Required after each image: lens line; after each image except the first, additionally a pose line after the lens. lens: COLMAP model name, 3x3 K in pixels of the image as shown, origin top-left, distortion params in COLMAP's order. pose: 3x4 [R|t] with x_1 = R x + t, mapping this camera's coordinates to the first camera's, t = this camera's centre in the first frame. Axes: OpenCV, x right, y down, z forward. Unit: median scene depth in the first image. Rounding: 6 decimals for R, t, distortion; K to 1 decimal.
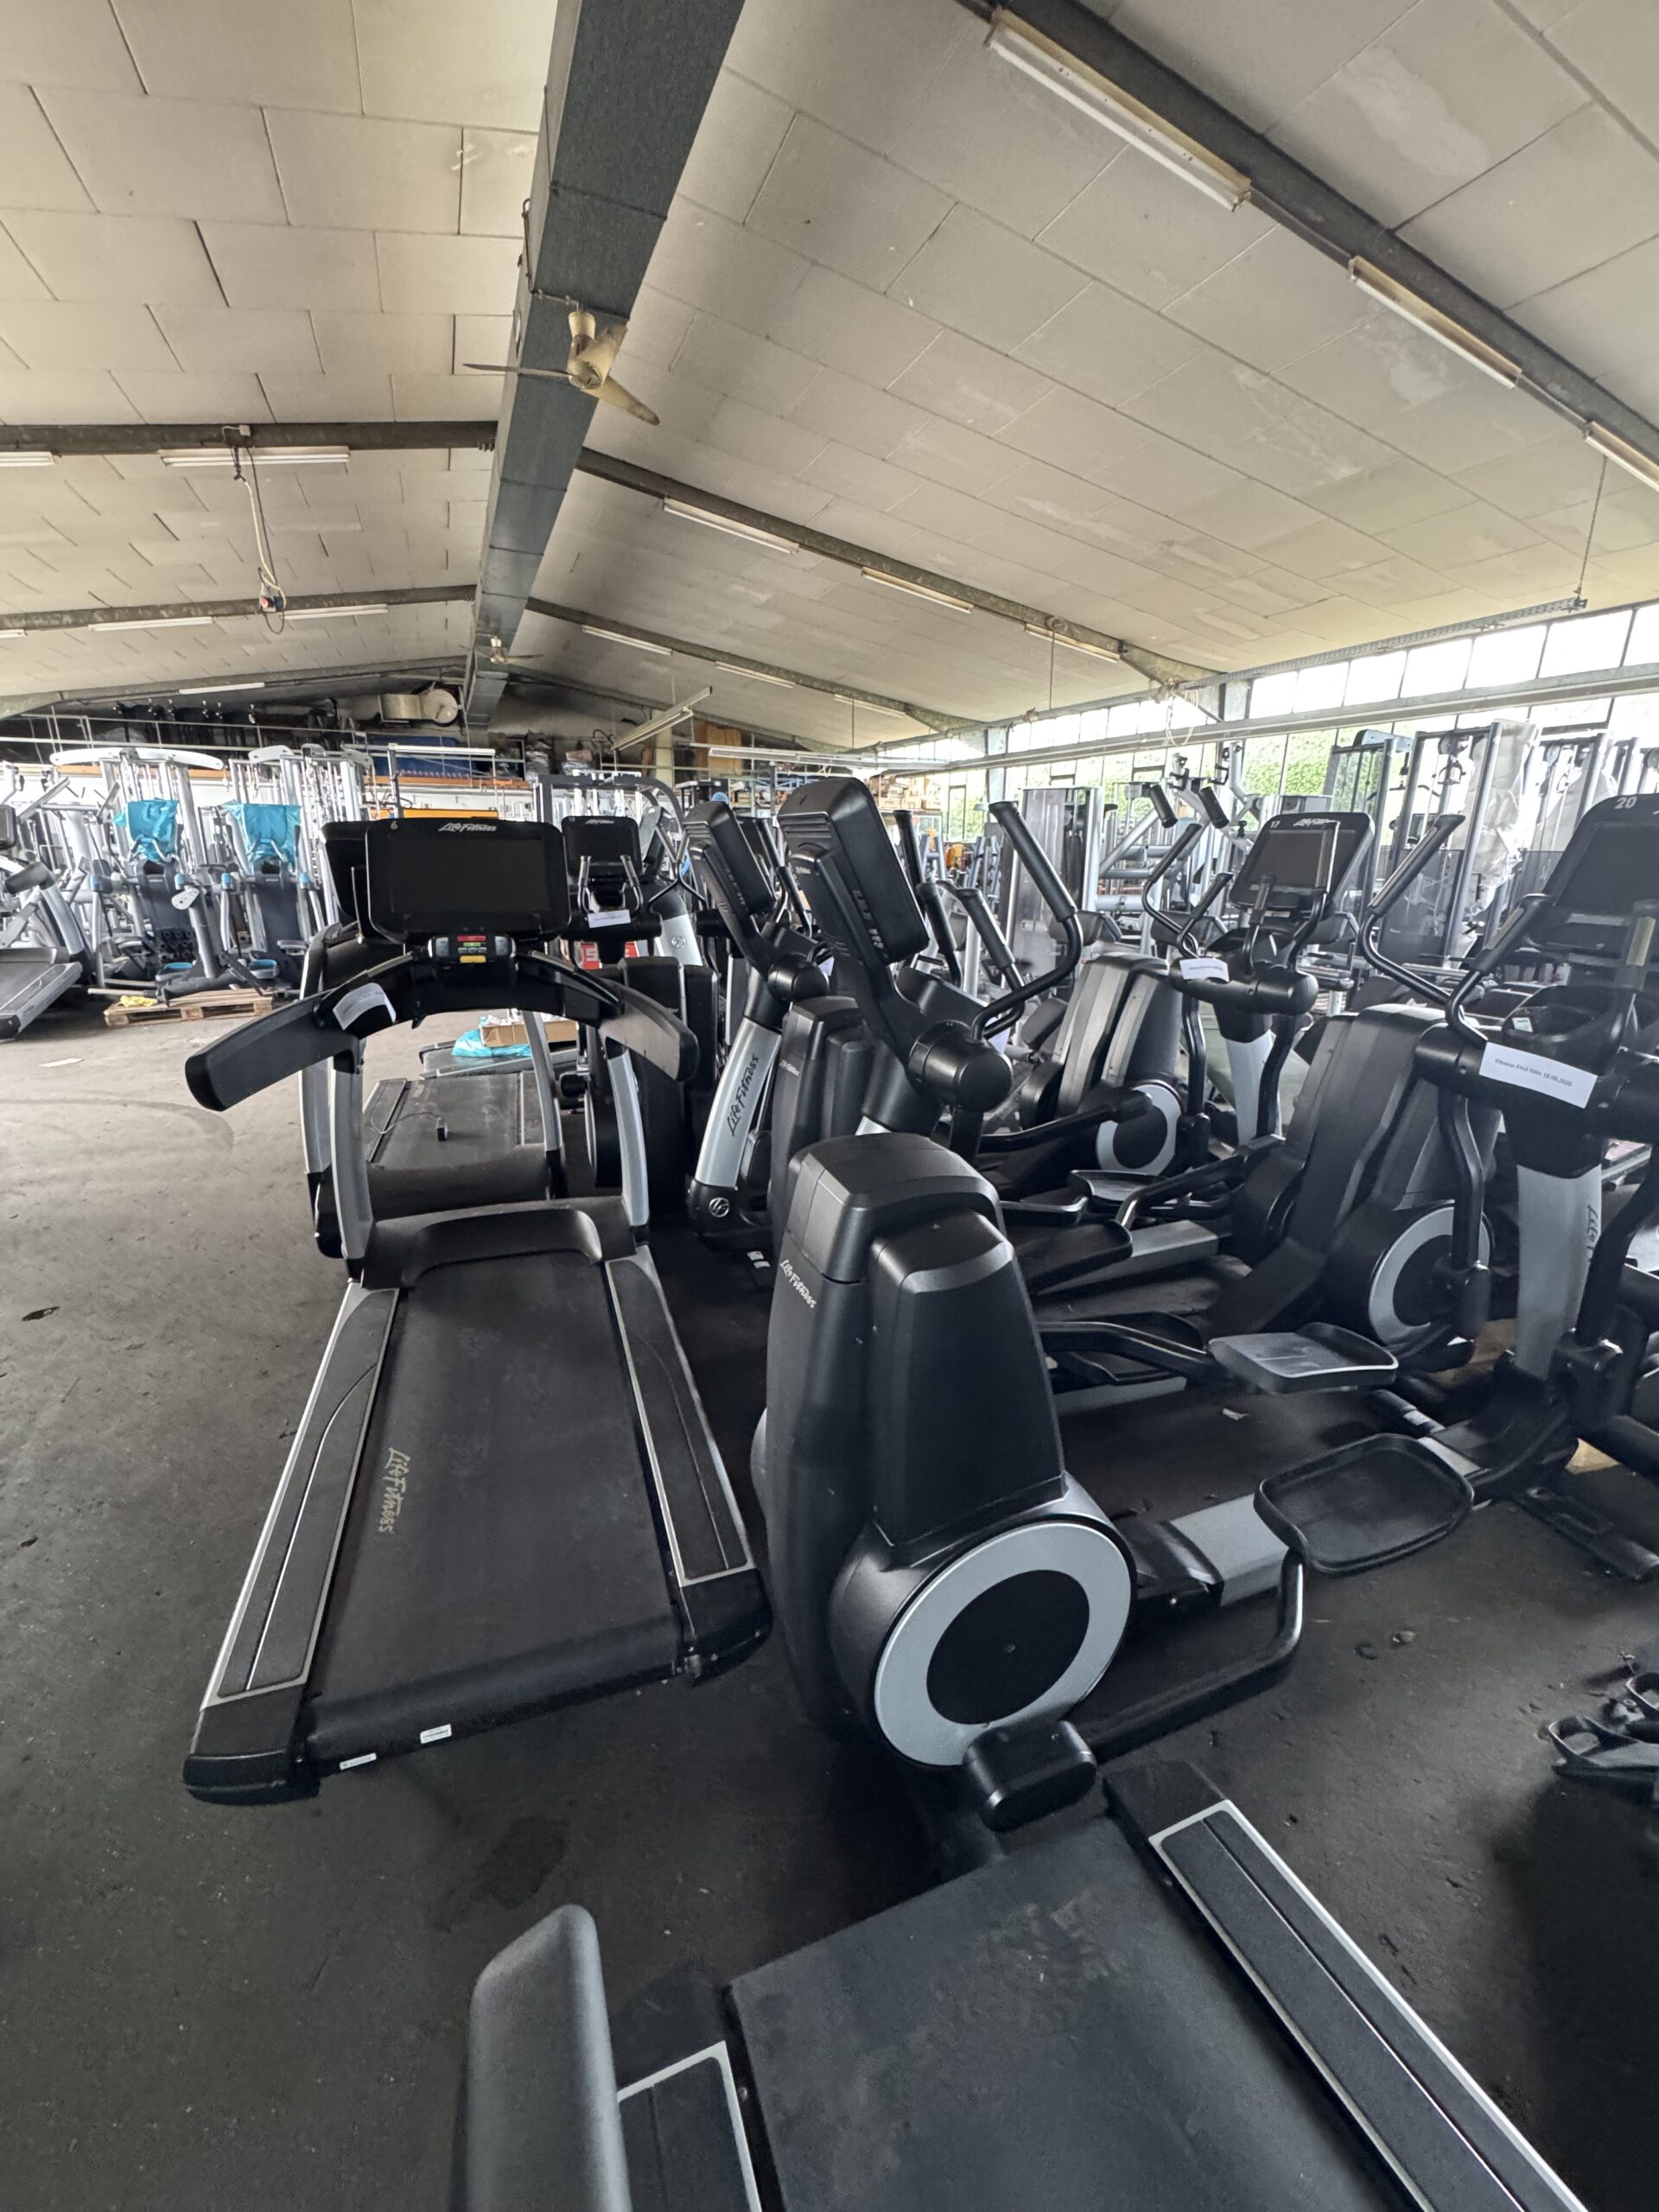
lens RADIAL K [[864.1, 0, 829.5], [0, 864.1, 1106.0], [0, 0, 1]] dist [0.001585, 0.000075]
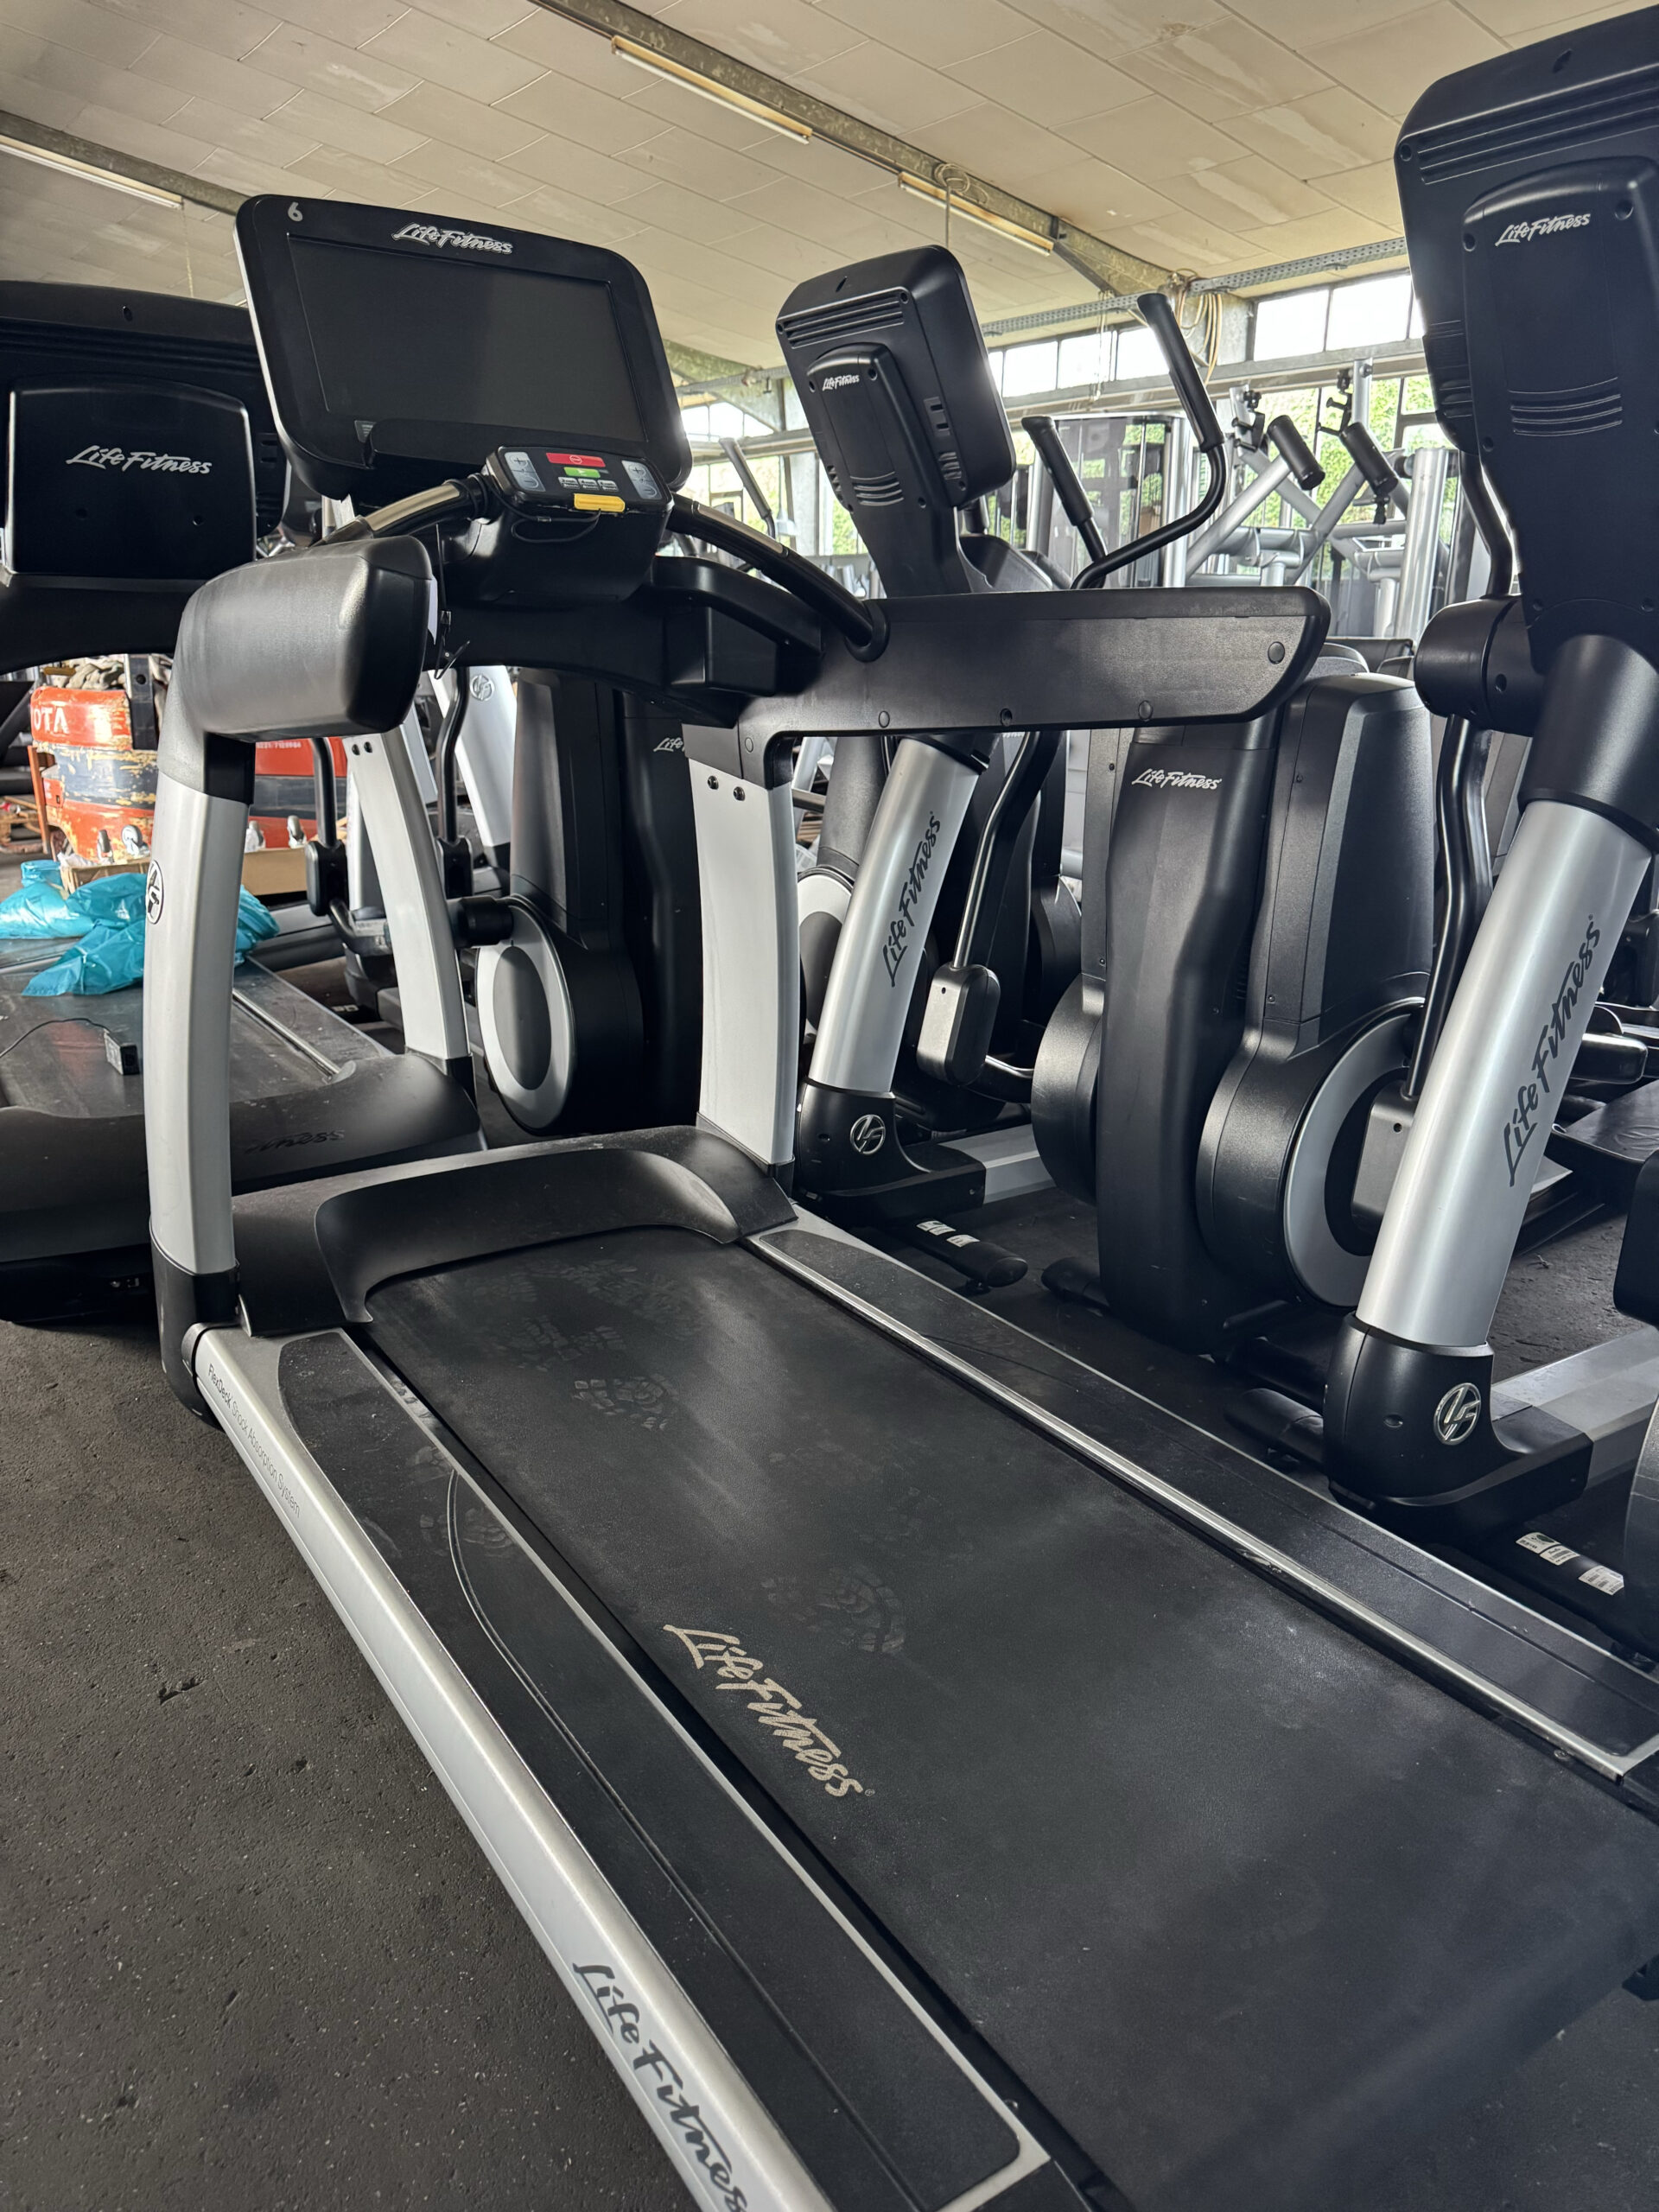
lens RADIAL K [[1557.2, 0, 829.5], [0, 1557.2, 1106.0], [0, 0, 1]] dist [0.010178, -0.015588]
pose [[0.968993, -0.075042, 0.235415, -0.103610], [0.074510, 0.997158, 0.011168, 0.025899], [-0.235584, 0.006719, 0.971831, 0.046717]]
